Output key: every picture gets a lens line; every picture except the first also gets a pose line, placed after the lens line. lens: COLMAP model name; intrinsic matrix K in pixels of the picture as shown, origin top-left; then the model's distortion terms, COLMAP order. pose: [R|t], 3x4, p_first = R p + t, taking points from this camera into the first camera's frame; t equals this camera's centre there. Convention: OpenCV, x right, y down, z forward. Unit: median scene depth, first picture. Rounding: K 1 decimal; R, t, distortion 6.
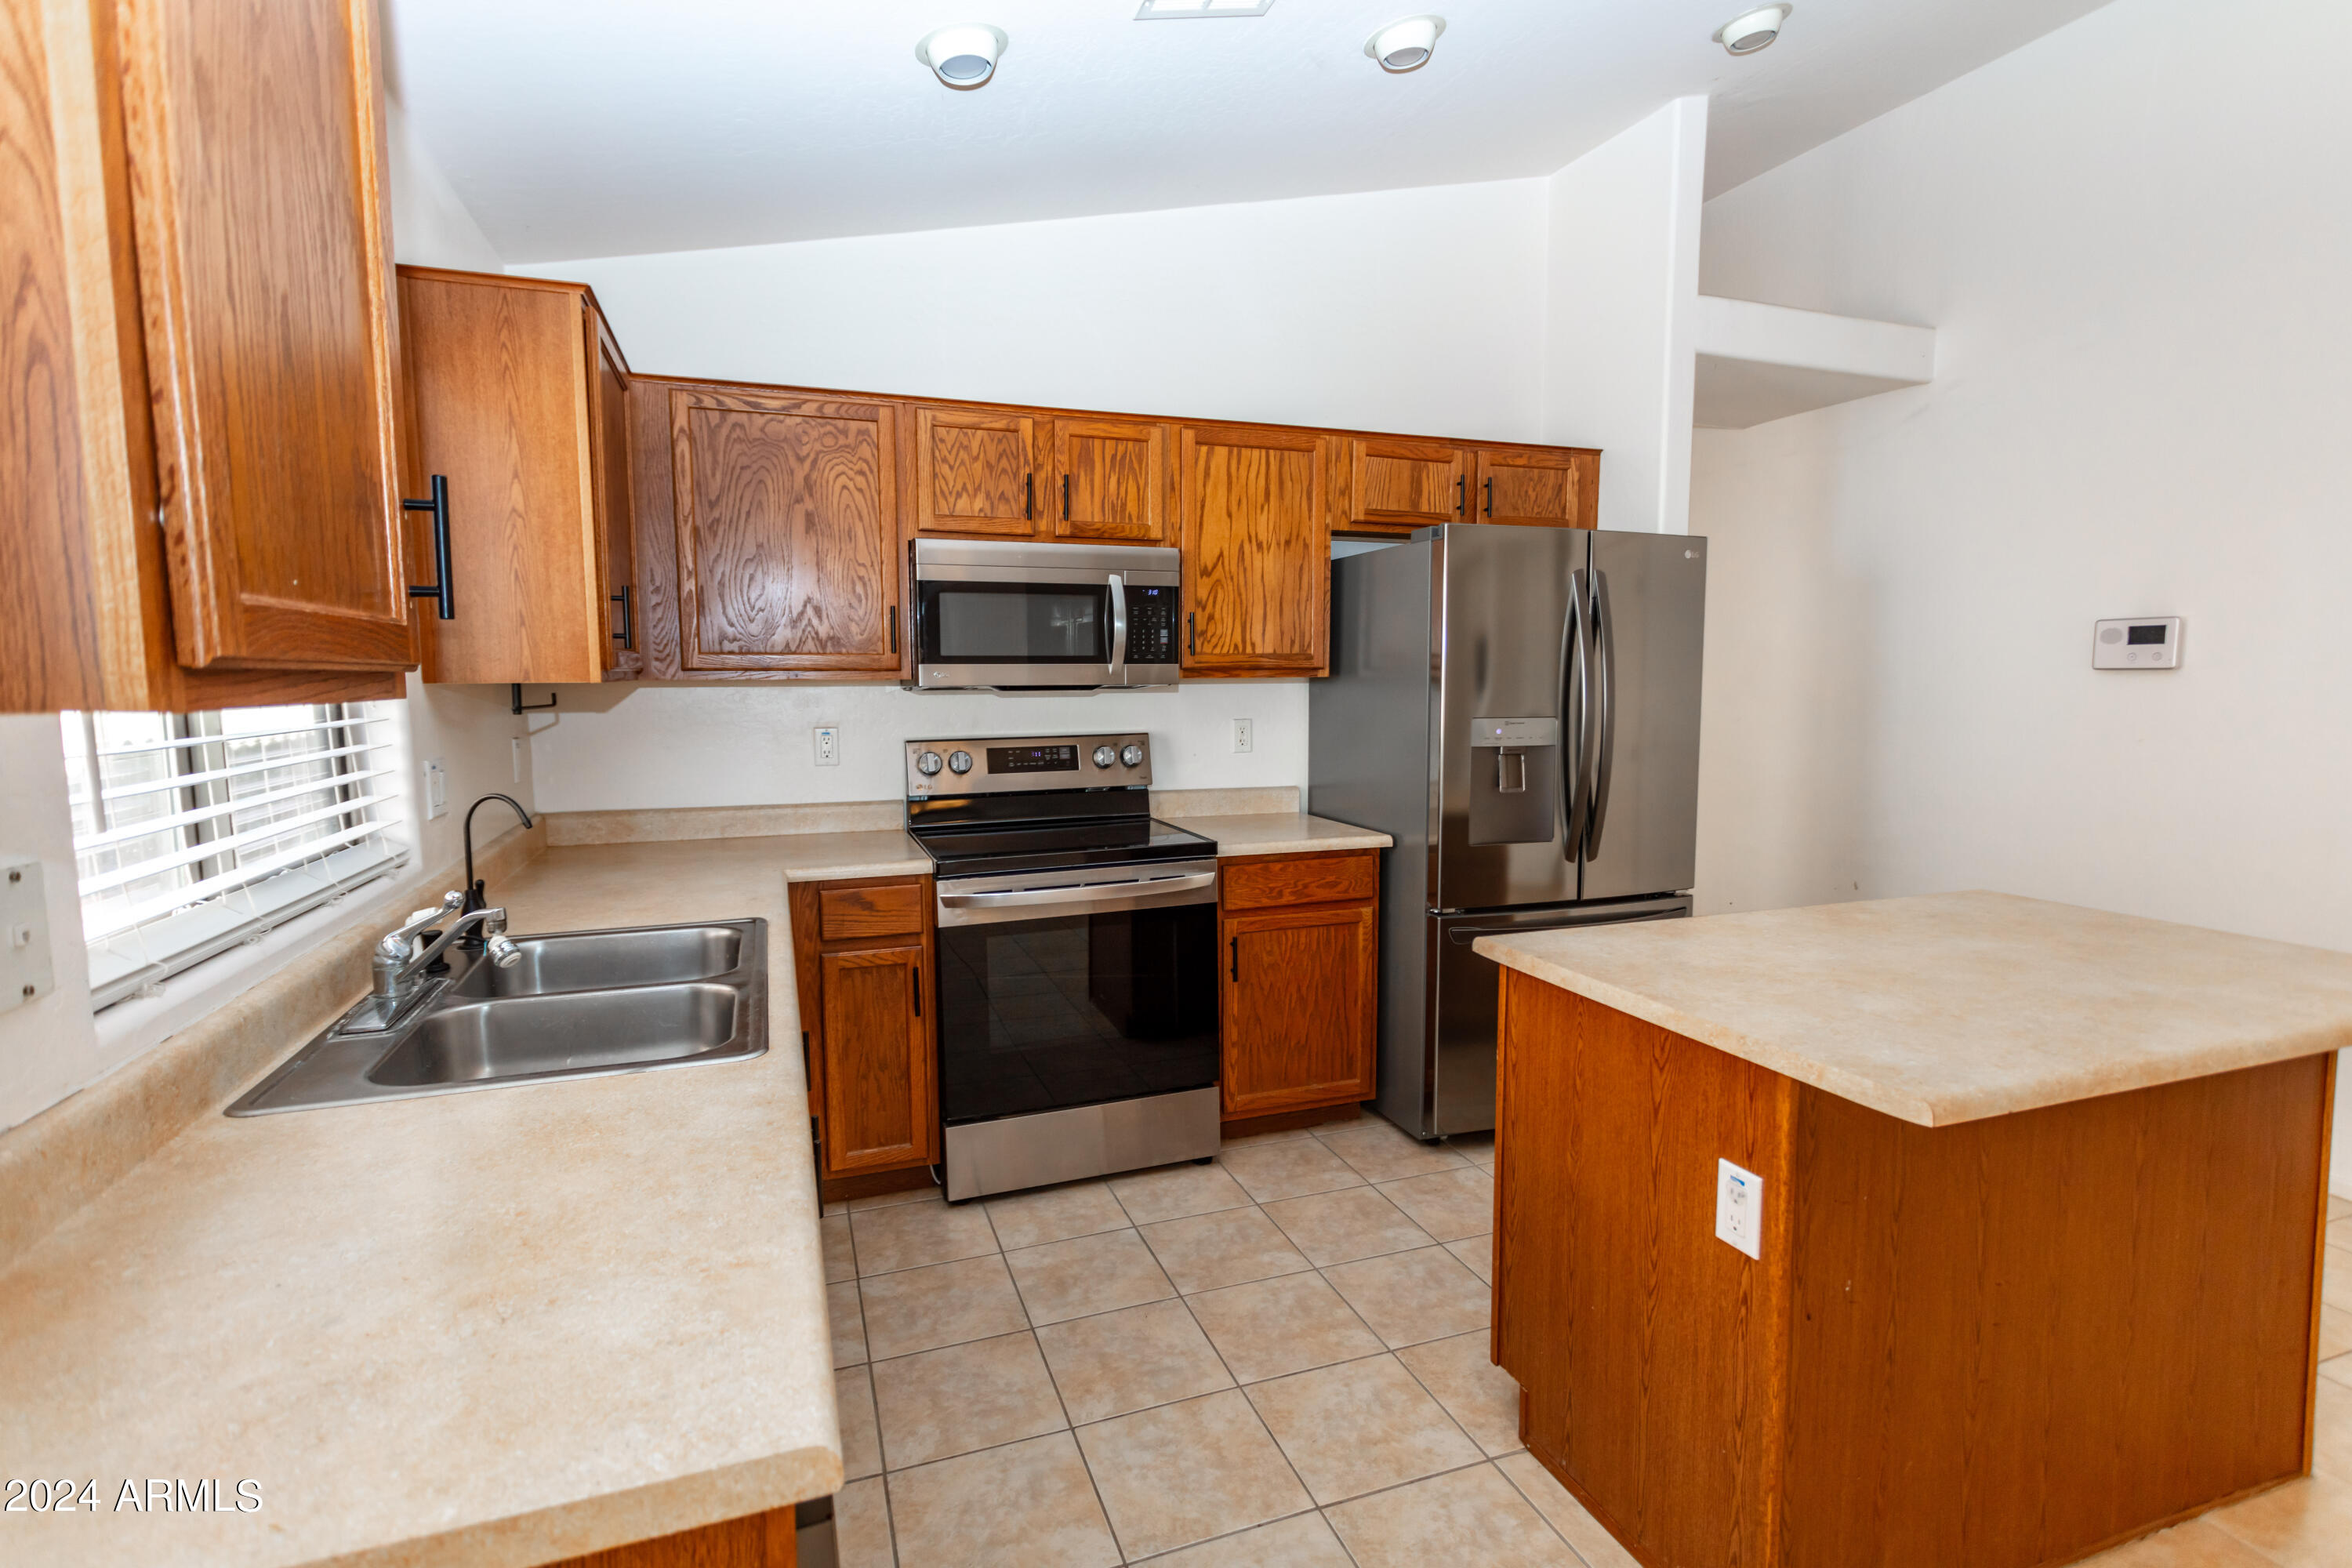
lens RADIAL K [[1086.5, 0, 1176.0], [0, 1086.5, 784.0], [0, 0, 1]] dist [0.000023, 0.000191]
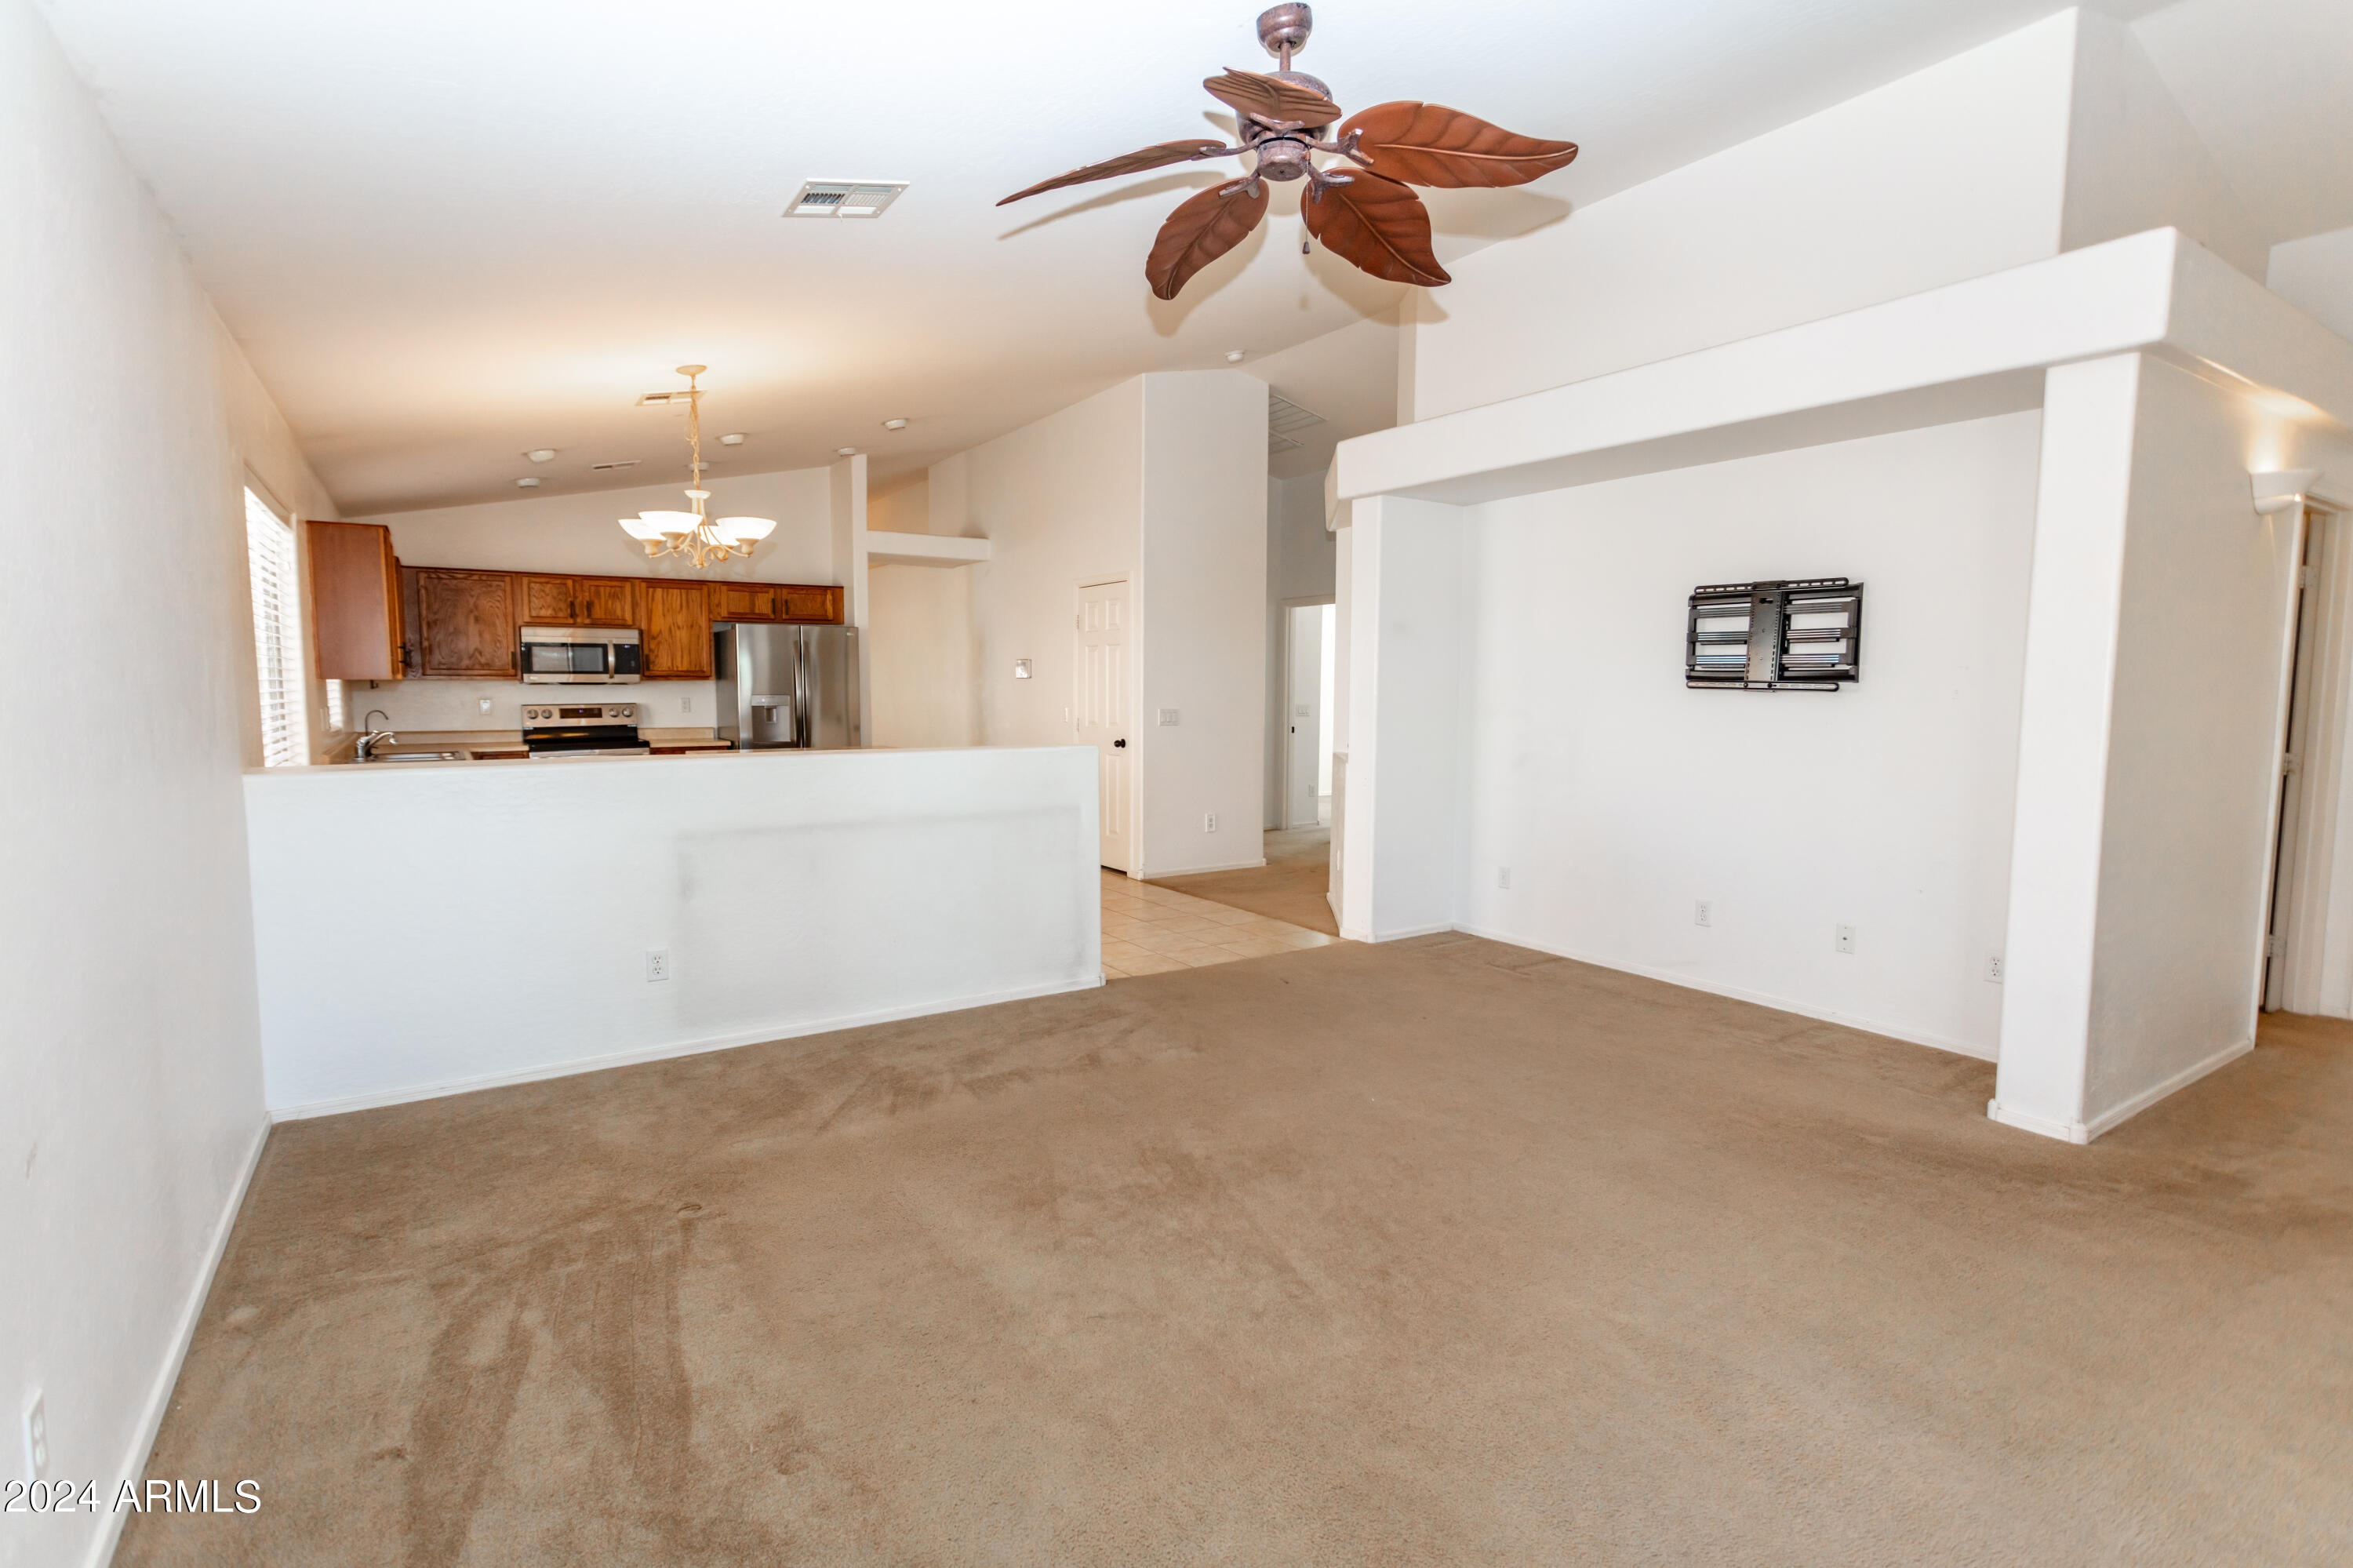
lens RADIAL K [[1087.0, 0, 1176.5], [0, 1087.0, 784.0], [0, 0, 1]] dist [0.000023, 0.000191]
pose [[0.973151, -0.016432, 0.229580, 0.640269], [0.017797, 0.999834, -0.003874, 0.180027], [-0.229479, 0.007856, 0.973282, -1.777093]]
